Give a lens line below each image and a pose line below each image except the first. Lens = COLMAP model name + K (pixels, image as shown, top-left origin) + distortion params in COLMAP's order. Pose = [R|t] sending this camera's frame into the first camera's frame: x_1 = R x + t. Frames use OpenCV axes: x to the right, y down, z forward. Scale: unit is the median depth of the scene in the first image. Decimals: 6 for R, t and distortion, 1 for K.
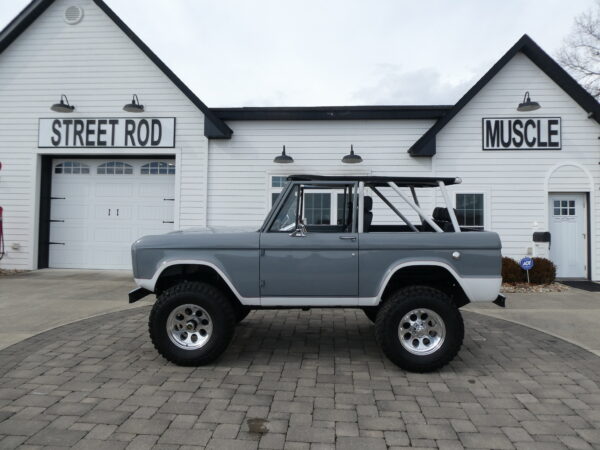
lens RADIAL K [[422.4, 0, 301.8], [0, 422.4, 225.4], [0, 0, 1]] dist [-0.006754, -0.003447]
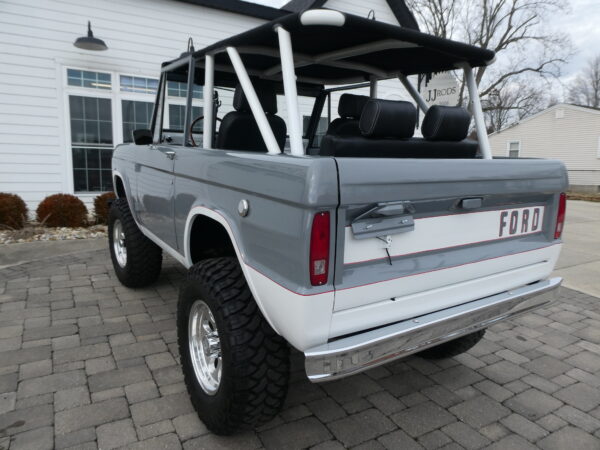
lens RADIAL K [[420.7, 0, 300.0], [0, 420.7, 225.0], [0, 0, 1]] dist [-0.010476, -0.004694]
pose [[0.821695, -0.074580, 0.565027, -0.165641], [-0.024709, 0.985807, 0.166054, 0.007639], [-0.569392, -0.150407, 0.808190, 0.243609]]
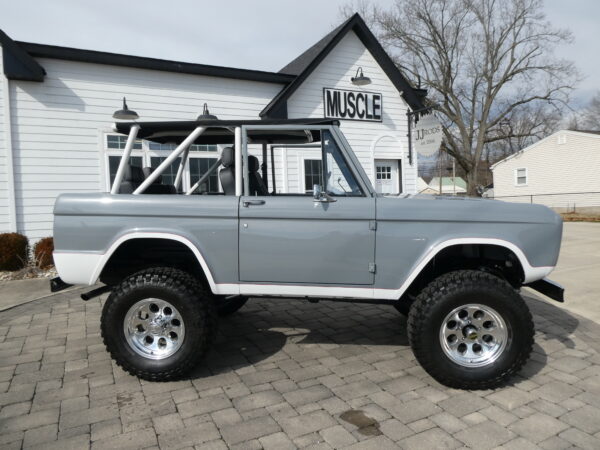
lens RADIAL K [[422.4, 0, 301.8], [0, 422.4, 225.4], [0, 0, 1]] dist [-0.006754, -0.003447]
pose [[0.851130, -0.066622, 0.520710, -0.194666], [0.028487, 0.996314, 0.080910, 0.002759], [-0.524181, -0.054032, 0.849891, 0.109421]]
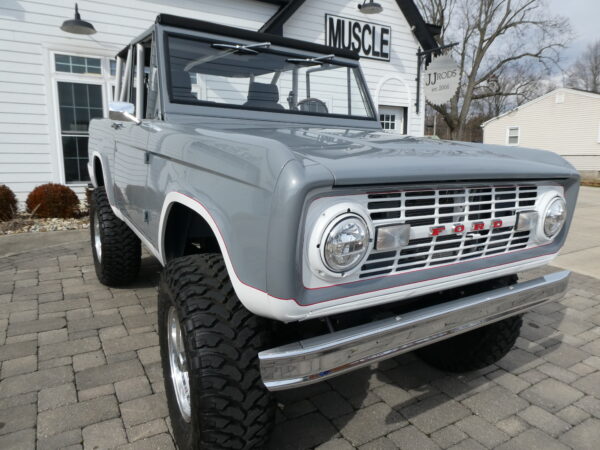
lens RADIAL K [[420.7, 0, 300.0], [0, 420.7, 225.0], [0, 0, 1]] dist [-0.010476, -0.004694]
pose [[0.818050, -0.098310, 0.566682, -0.156629], [-0.011930, 0.982171, 0.187613, 0.015315], [-0.575023, -0.160237, 0.802292, 0.258473]]
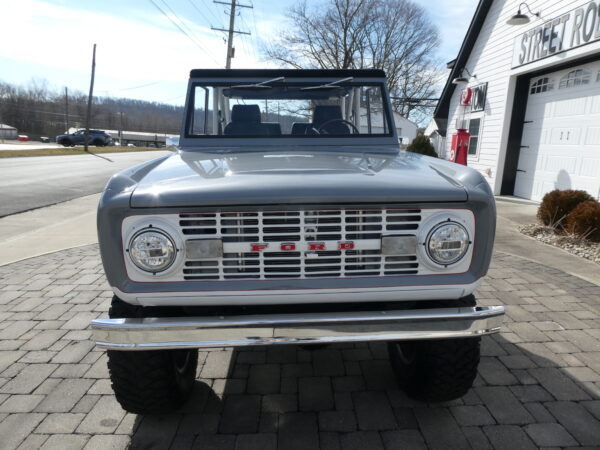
lens RADIAL K [[420.3, 0, 300.0], [0, 420.3, 225.0], [0, 0, 1]] dist [-0.032280, -0.003309]
pose [[0.071214, 0.178399, -0.981378, 0.361908], [-0.019906, 0.983934, 0.177419, 0.007347], [0.997262, 0.006901, 0.073621, 0.488397]]
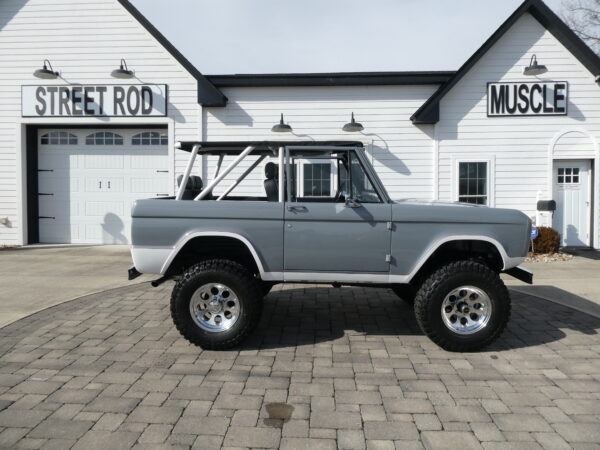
lens RADIAL K [[421.2, 0, 301.7], [0, 421.2, 224.1], [0, 0, 1]] dist [-0.006323, -0.007848]
pose [[0.999704, -0.011742, 0.021289, -0.020746], [0.010325, 0.997801, 0.065475, 0.000334], [-0.022011, -0.065236, 0.997627, 0.029902]]
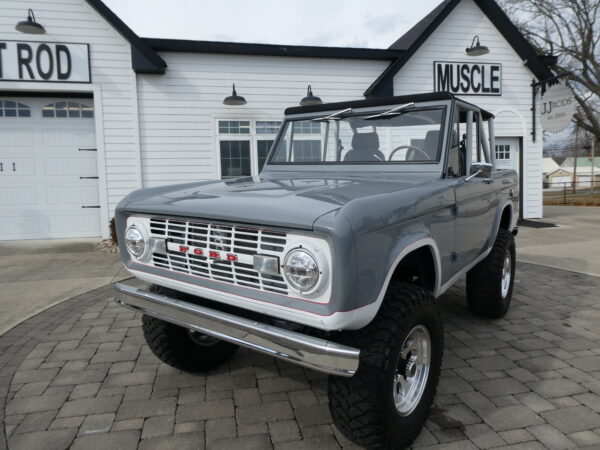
lens RADIAL K [[421.2, 0, 301.7], [0, 421.2, 224.1], [0, 0, 1]] dist [-0.006323, -0.007848]
pose [[0.957030, -0.062561, 0.283161, -0.172863], [0.032580, 0.993466, 0.109383, 0.006605], [-0.288154, -0.095457, 0.952814, 0.113869]]
